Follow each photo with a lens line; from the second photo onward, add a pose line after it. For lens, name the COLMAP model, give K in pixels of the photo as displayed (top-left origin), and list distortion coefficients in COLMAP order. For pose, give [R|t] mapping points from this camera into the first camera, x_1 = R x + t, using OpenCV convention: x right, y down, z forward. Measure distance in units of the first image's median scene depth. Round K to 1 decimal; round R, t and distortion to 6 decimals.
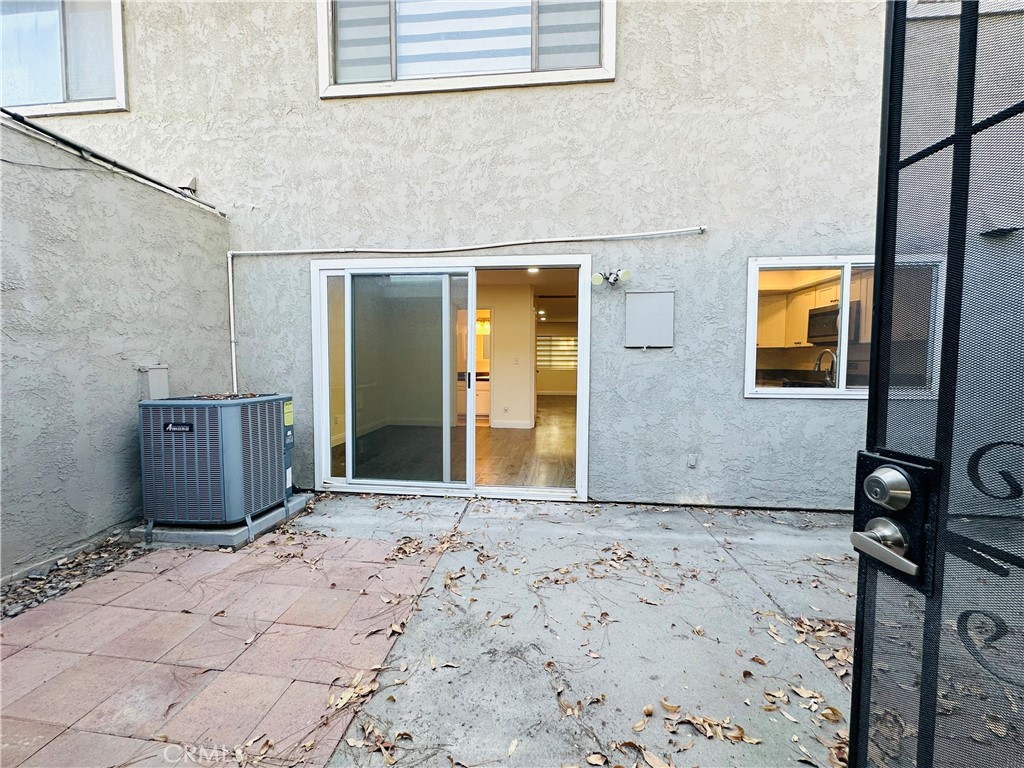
lens RADIAL K [[410.9, 0, 512.8], [0, 410.9, 383.2], [0, 0, 1]] dist [-0.003414, 0.000989]
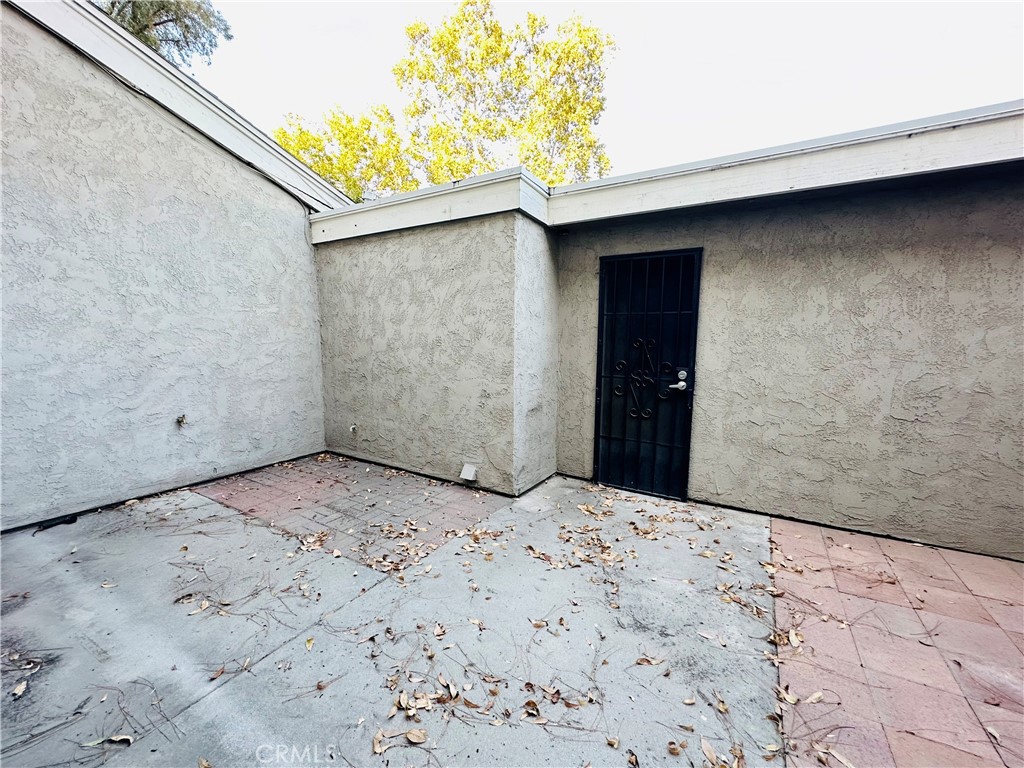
lens RADIAL K [[410.9, 0, 513.3], [0, 410.9, 385.4], [0, 0, 1]] dist [-0.003414, 0.000989]
pose [[-0.906310, -0.066856, 0.417293, -0.068170], [0.005252, 0.985549, 0.169307, -0.113961], [-0.422582, 0.155636, -0.892862, 1.418714]]
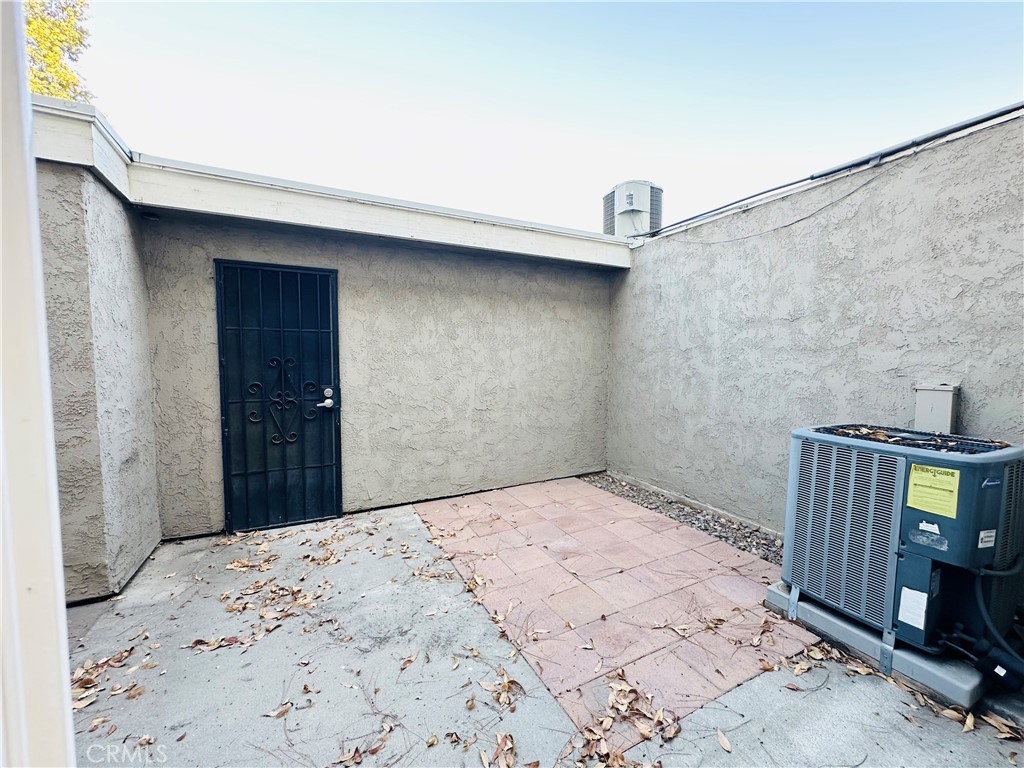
lens RADIAL K [[410.9, 0, 512.0], [0, 410.9, 385.4], [0, 0, 1]] dist [-0.003414, 0.000989]
pose [[-0.841153, 0.026353, -0.540154, 0.205520], [-0.039749, 0.993098, 0.110350, -0.113819], [0.539334, 0.114292, -0.834300, 1.430450]]
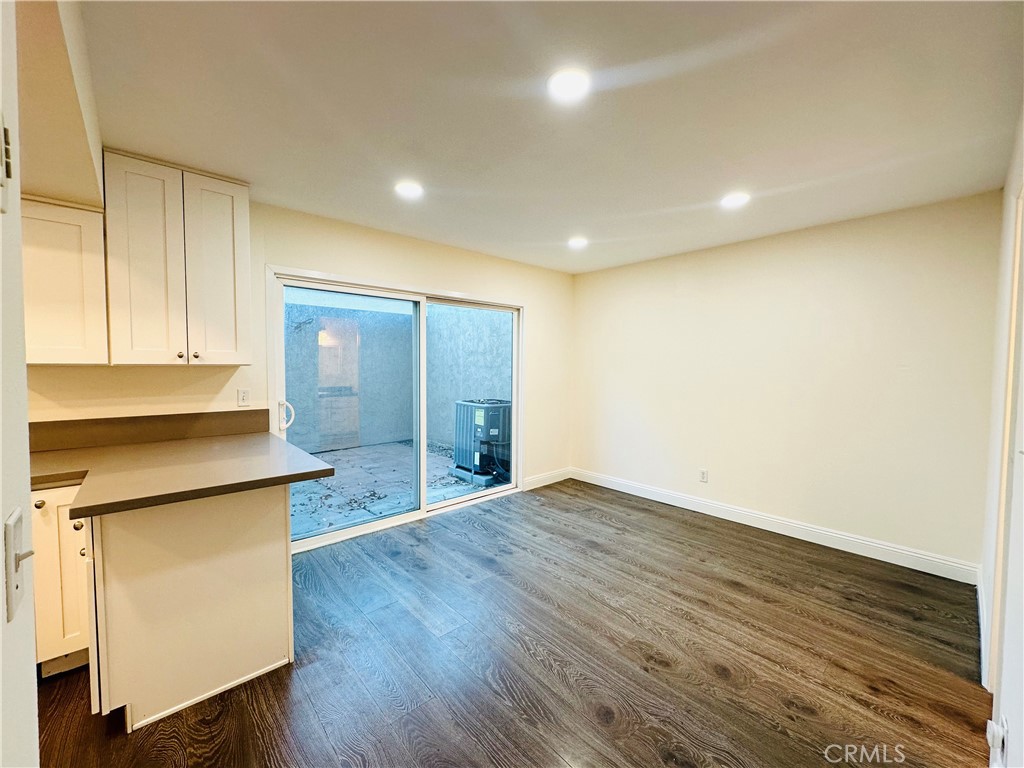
lens RADIAL K [[410.9, 0, 510.1], [0, 410.9, 385.8], [0, 0, 1]] dist [-0.003414, 0.000989]
pose [[-0.672287, 0.024750, -0.739877, 0.627783], [-0.055783, 0.994906, 0.083968, -0.220552], [0.738186, 0.097723, -0.667481, 2.642037]]
